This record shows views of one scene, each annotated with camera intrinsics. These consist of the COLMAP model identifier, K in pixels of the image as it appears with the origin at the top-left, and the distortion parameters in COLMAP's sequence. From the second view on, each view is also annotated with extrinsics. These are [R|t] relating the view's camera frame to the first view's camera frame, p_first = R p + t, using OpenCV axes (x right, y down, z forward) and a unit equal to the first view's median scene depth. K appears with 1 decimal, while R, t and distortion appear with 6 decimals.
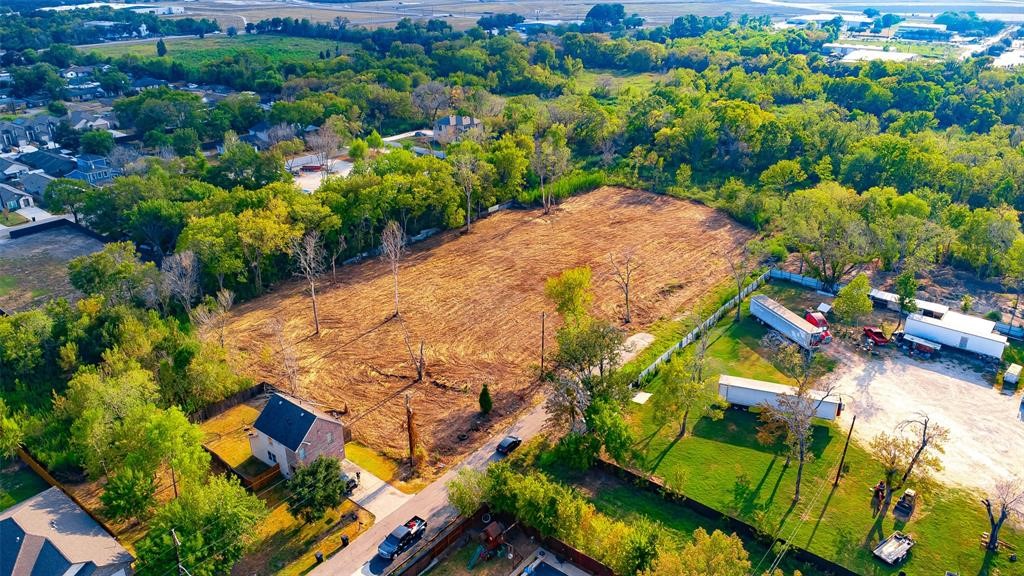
lens RADIAL K [[748.2, 0, 512.0], [0, 748.2, 288.0], [0, 0, 1]] dist [0.049648, -0.071915]
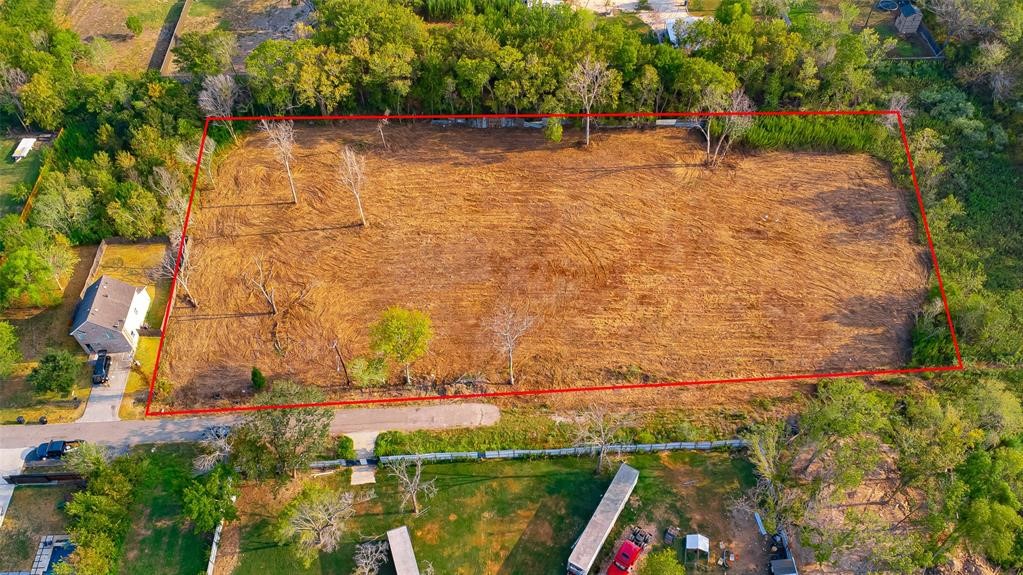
lens RADIAL K [[840.0, 0, 535.1], [0, 840.0, 288.1], [0, 0, 1]] dist [0.022783, 0.001440]
pose [[0.664684, 0.589114, -0.459500, 0.464484], [-0.319489, 0.780077, 0.537965, -0.476139], [0.675368, -0.210771, 0.706720, 0.305841]]
